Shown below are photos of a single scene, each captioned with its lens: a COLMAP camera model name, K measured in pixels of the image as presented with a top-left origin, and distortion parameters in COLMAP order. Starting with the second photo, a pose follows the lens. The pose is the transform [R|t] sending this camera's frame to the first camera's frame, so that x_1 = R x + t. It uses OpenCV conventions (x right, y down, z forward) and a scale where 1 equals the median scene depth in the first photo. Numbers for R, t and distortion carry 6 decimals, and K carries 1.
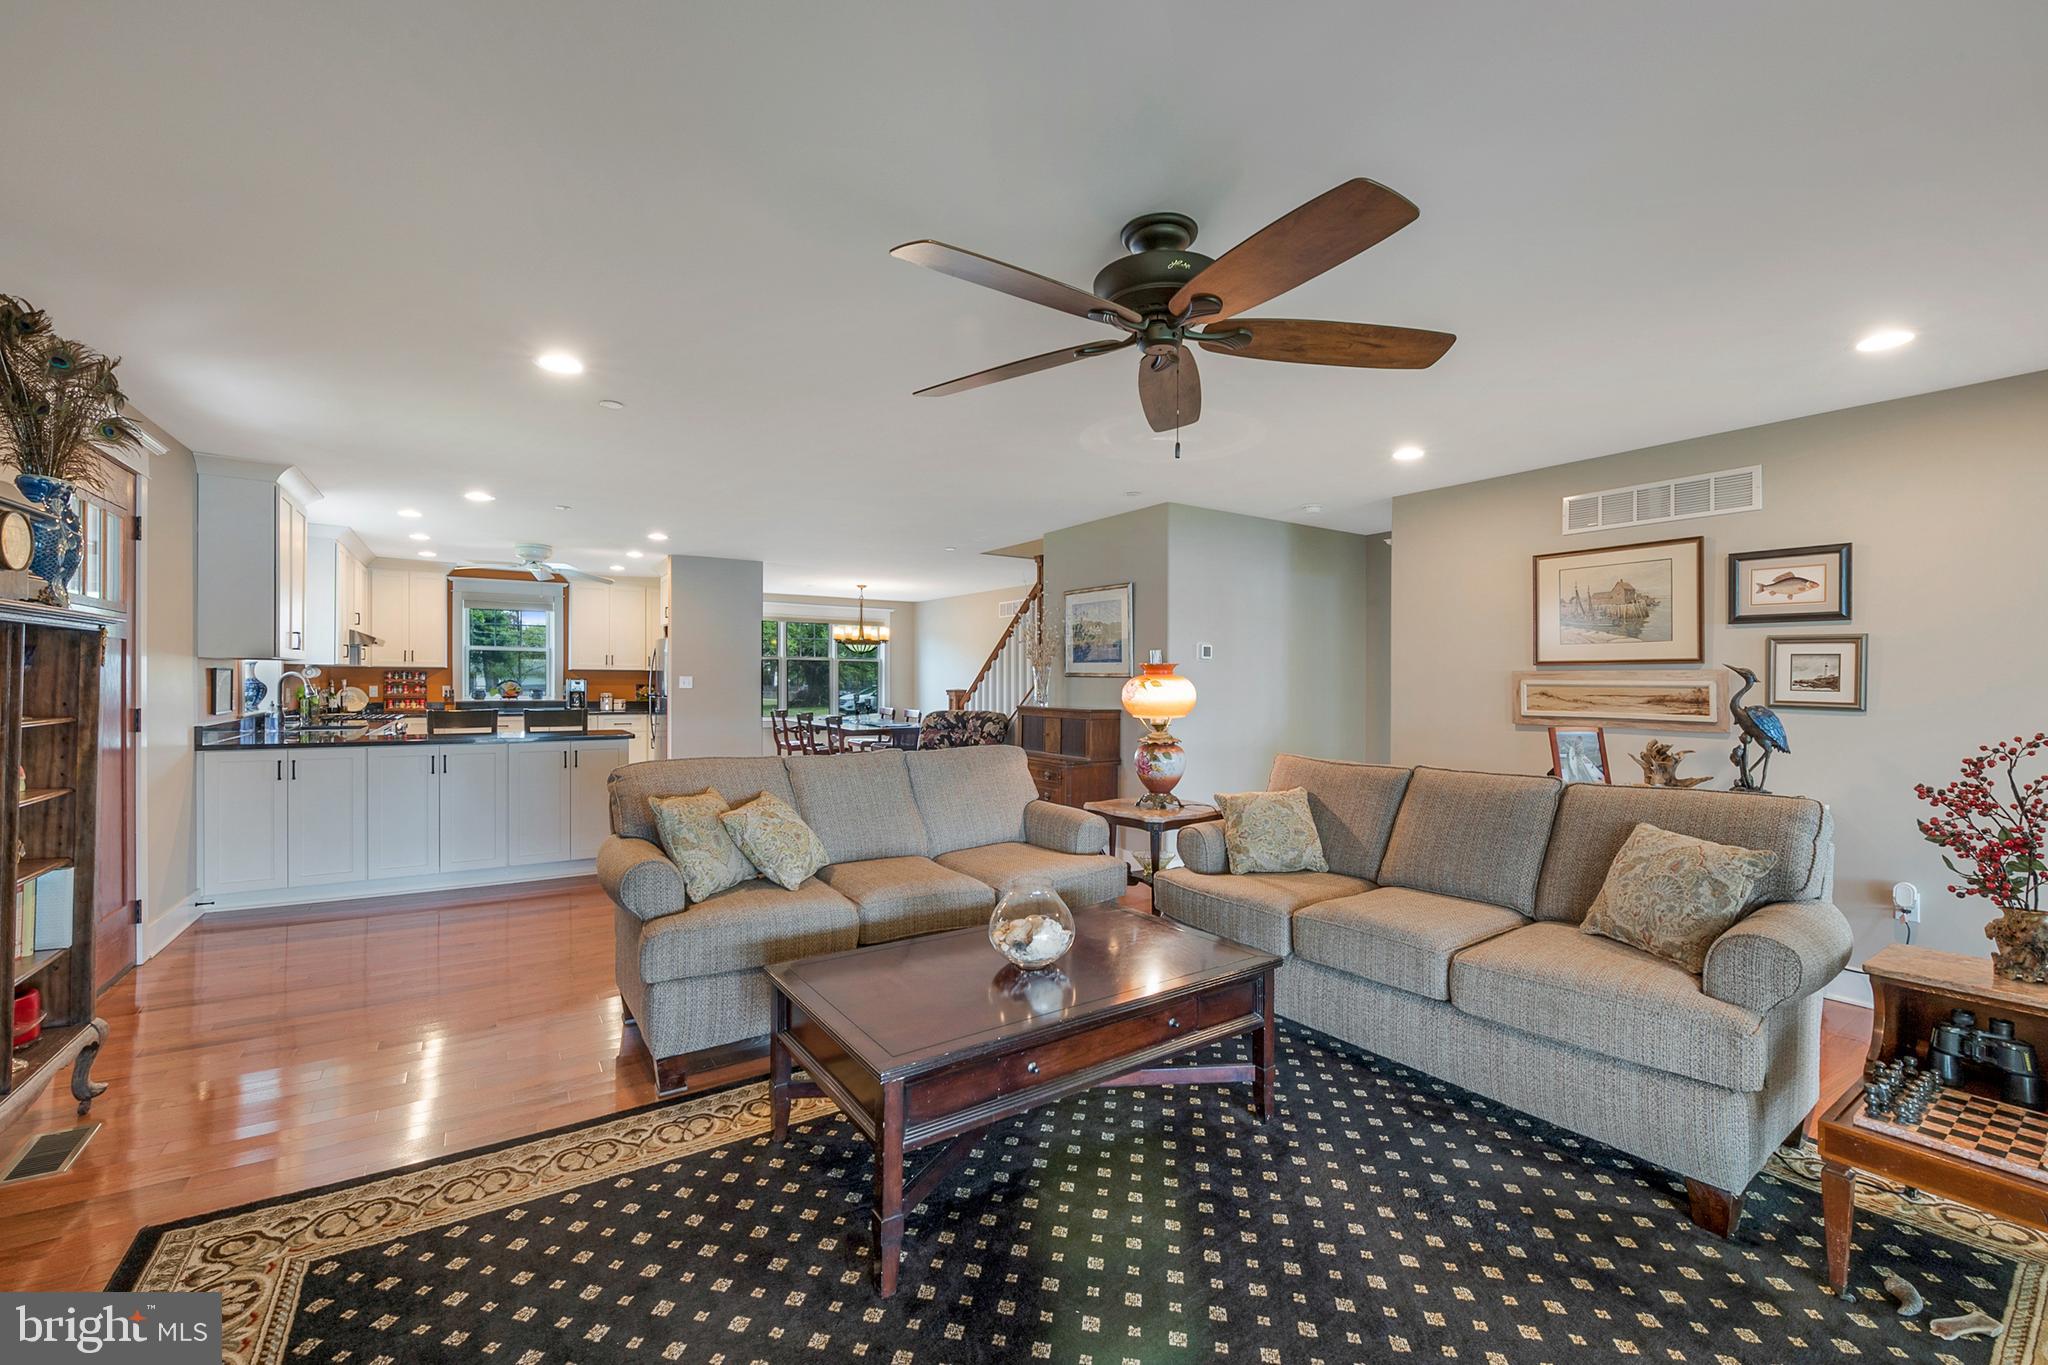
lens RADIAL K [[818.0, 0, 1033.4], [0, 818.0, 686.0], [0, 0, 1]] dist [-0.008567, -0.000922]
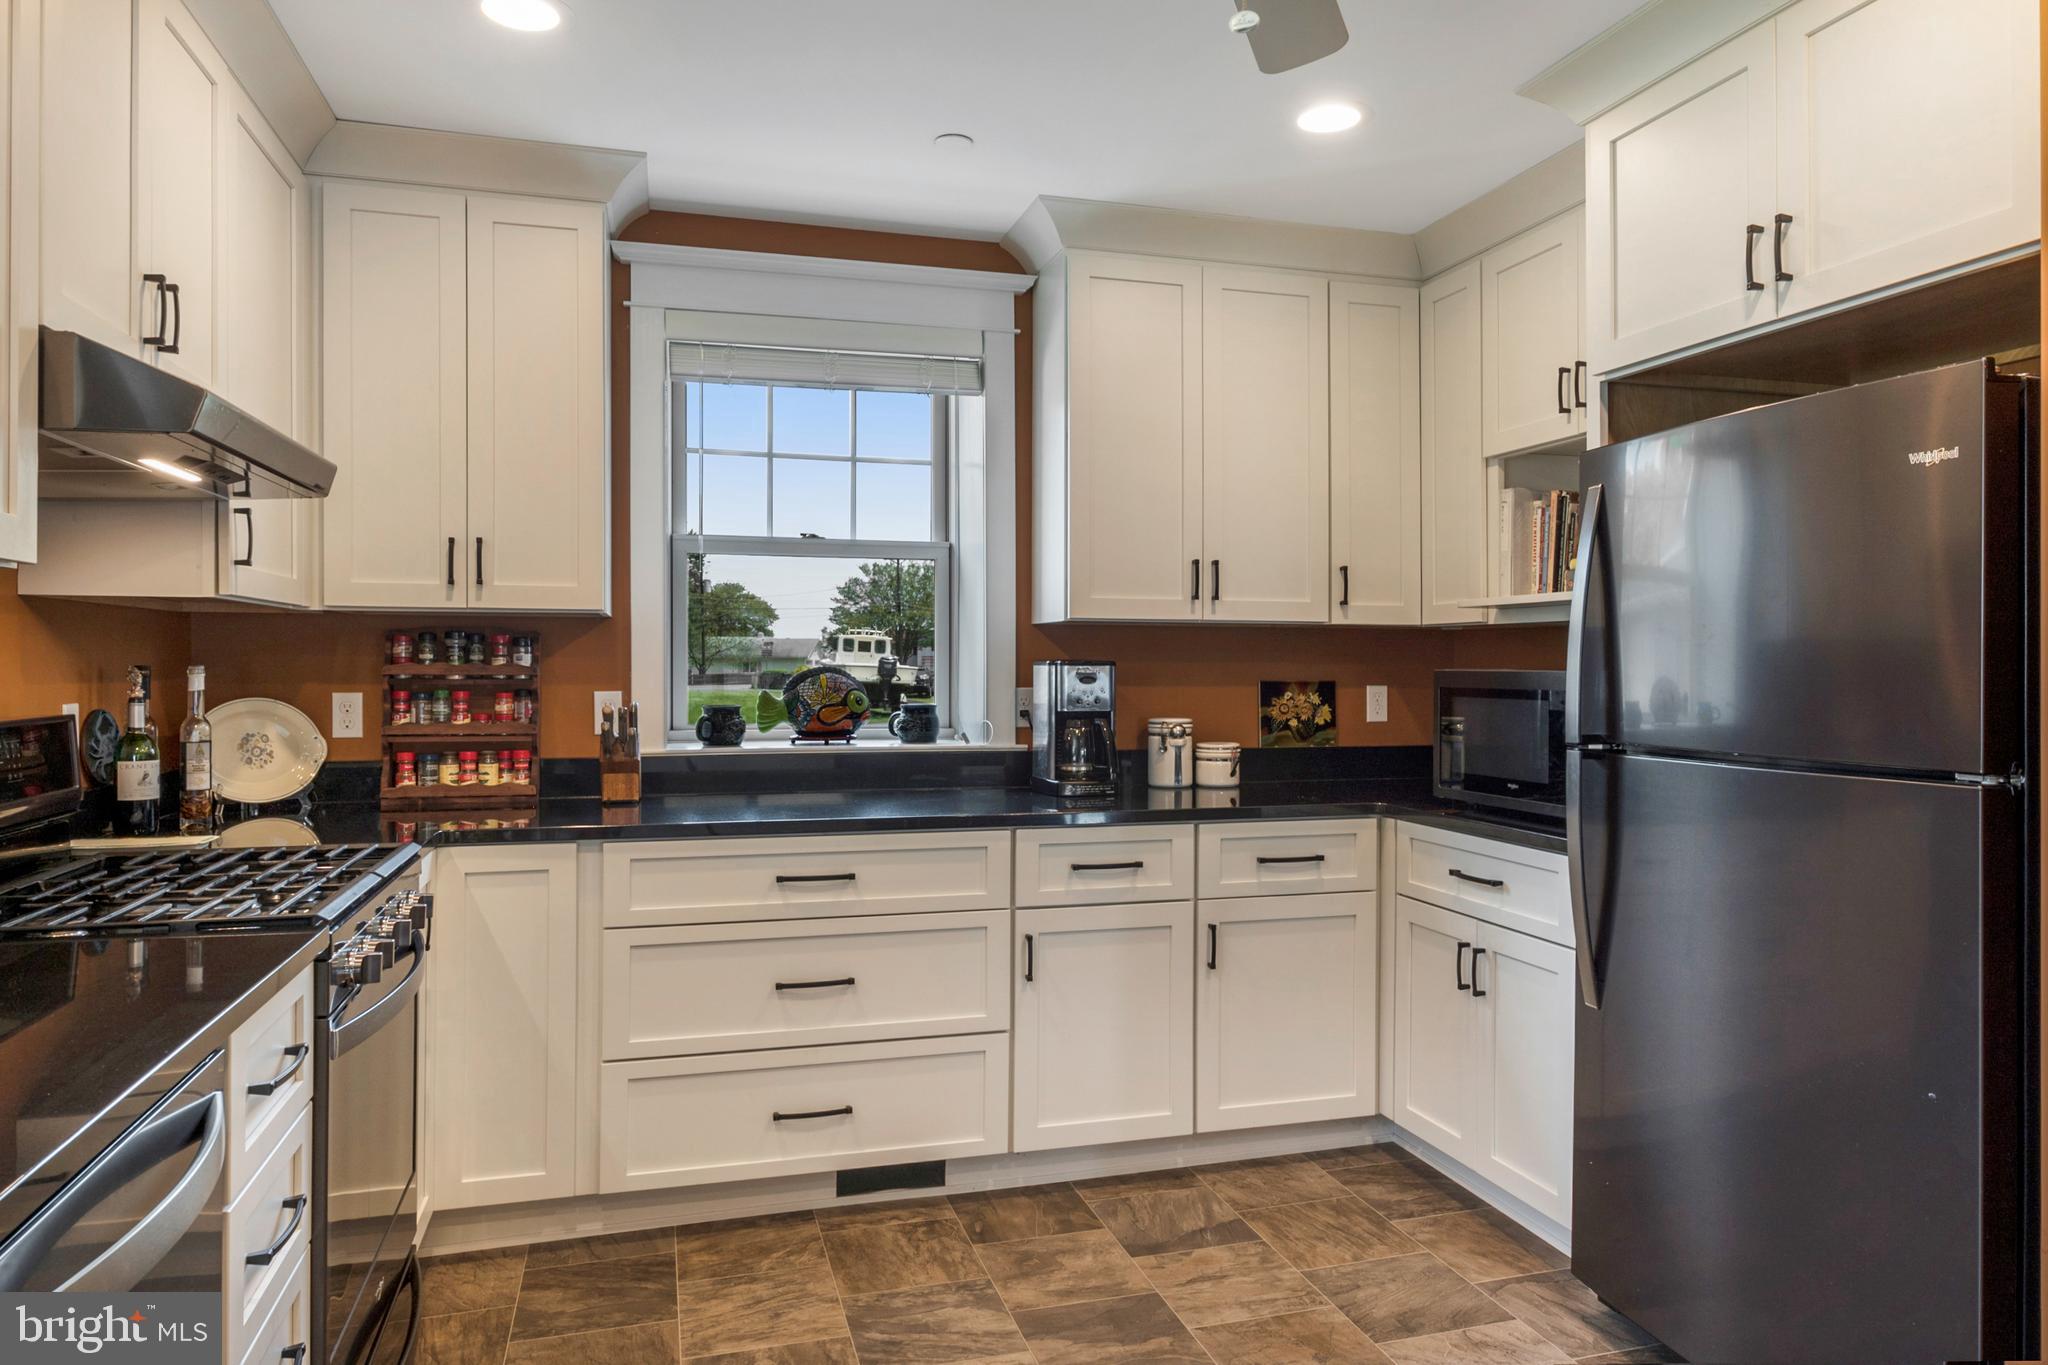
lens RADIAL K [[1336.0, 0, 1059.2], [0, 1336.0, 665.7], [0, 0, 1]] dist [-0.005199, 0.000434]
pose [[0.956984, -0.004363, -0.290107, -0.496832], [0.002181, 0.999967, -0.007847, -0.004600], [0.290132, 0.006876, 0.956962, 0.685706]]
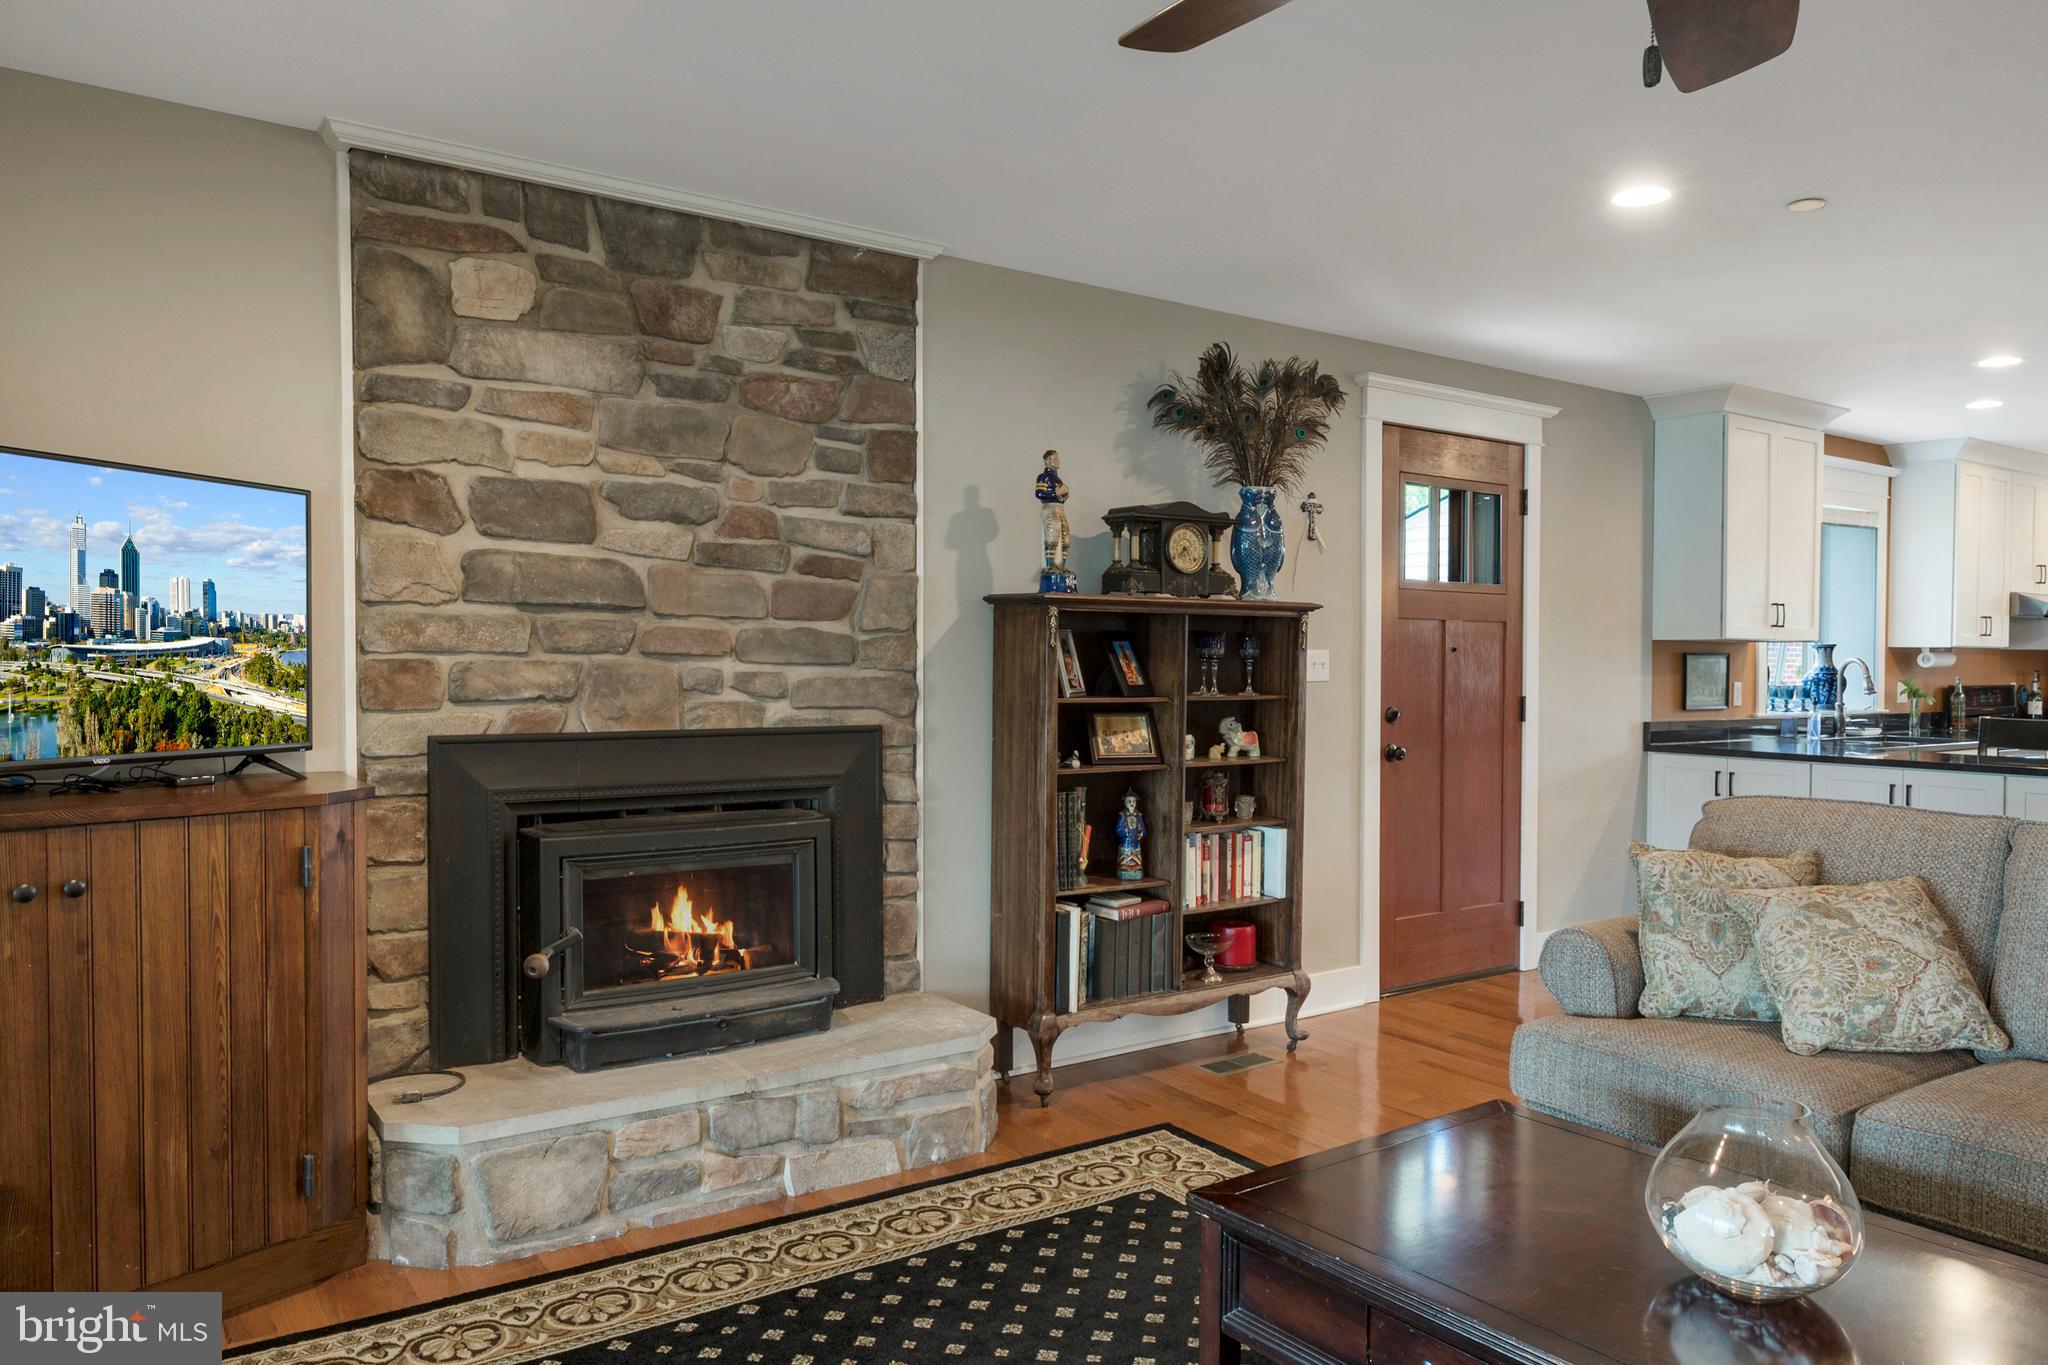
lens RADIAL K [[1417.2, 0, 1021.8], [0, 1417.2, 697.4], [0, 0, 1]] dist [-0.037503, -0.000242]
pose [[0.001586, 0.017740, -0.999841, 0.221727], [-0.012569, 0.999764, 0.017719, 0.003349], [0.999920, 0.012539, 0.001809, 0.178968]]
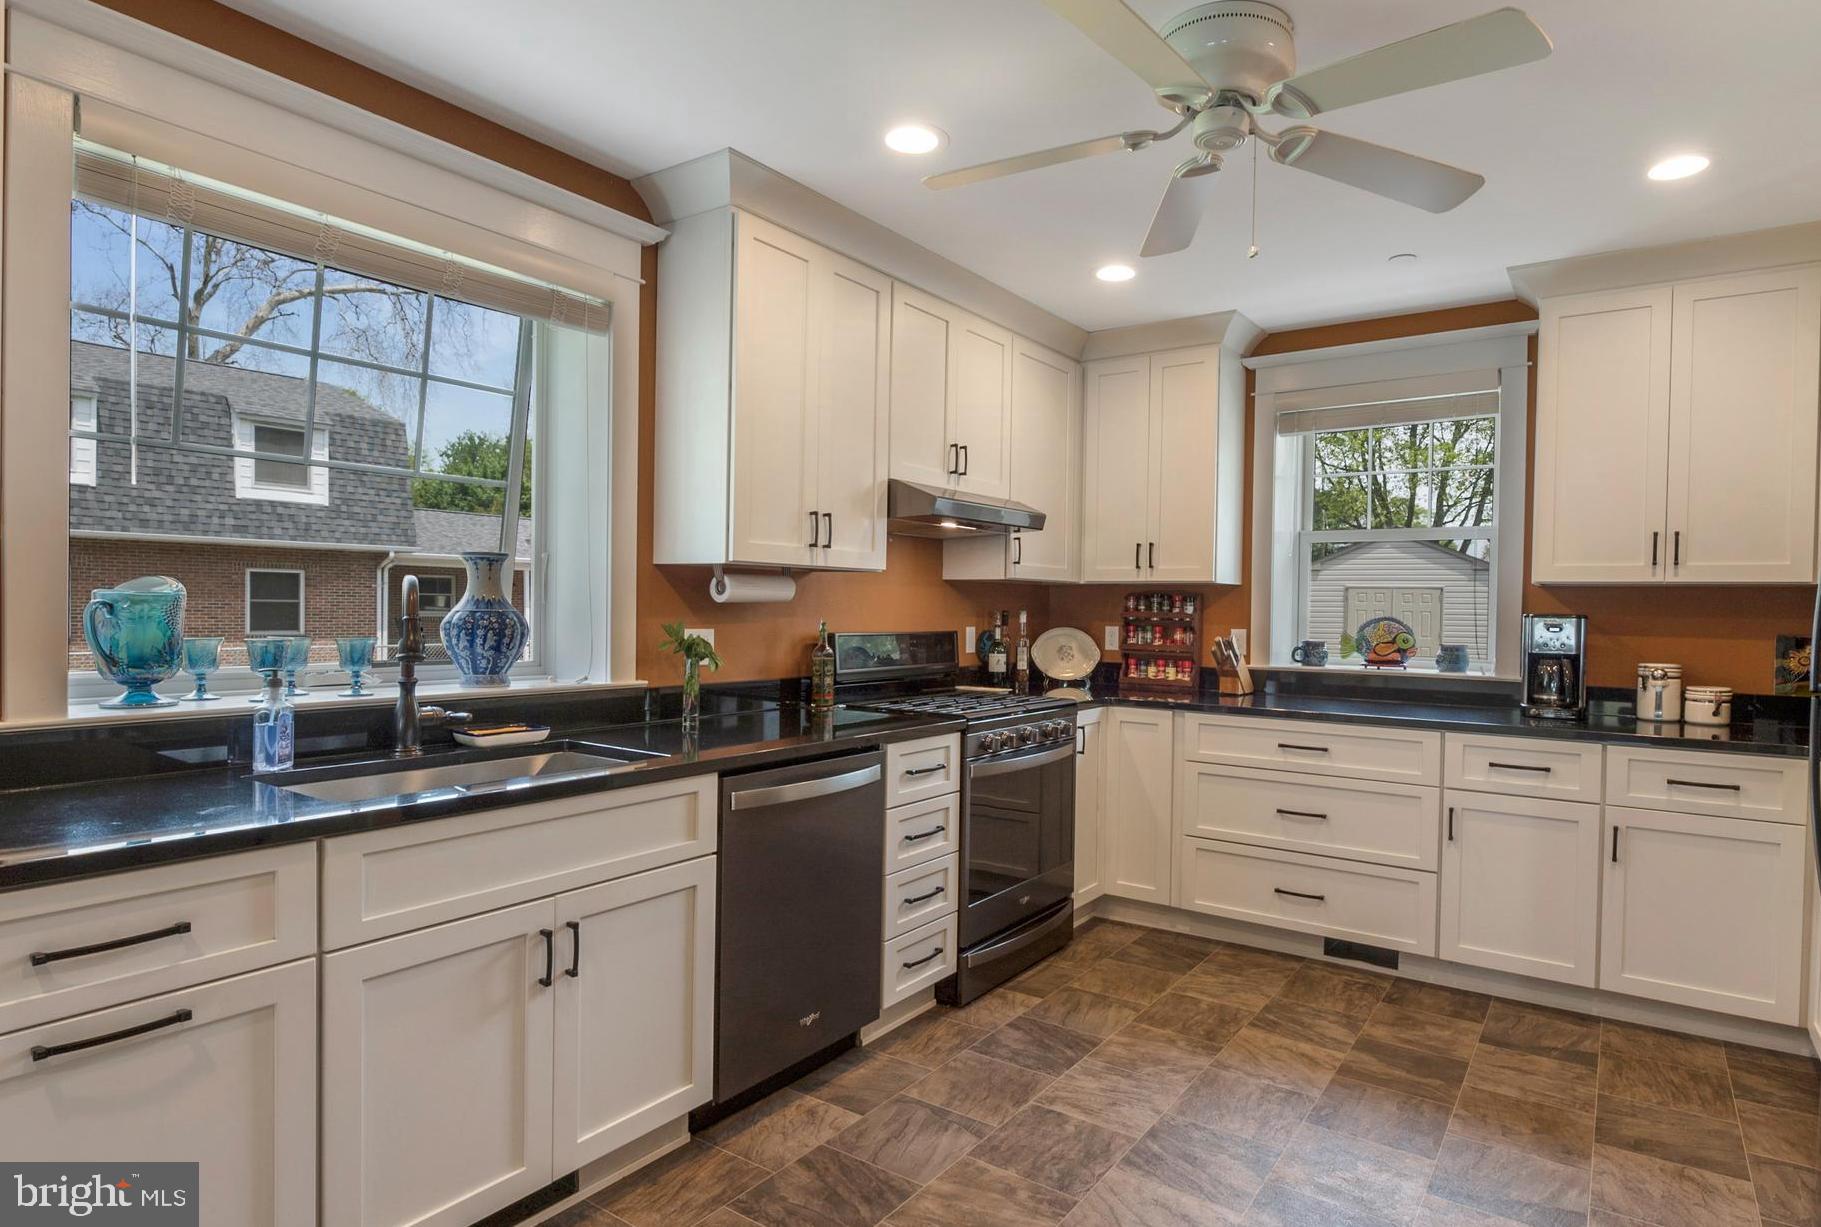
lens RADIAL K [[1019.2, 0, 958.1], [0, 1019.2, 630.5], [0, 0, 1]] dist [0.000106, -0.002595]
pose [[0.368665, 0.019949, -0.929348, -0.311001], [-0.018876, 0.999724, 0.013972, -0.004088], [0.929371, 0.012391, 0.368940, 0.711176]]
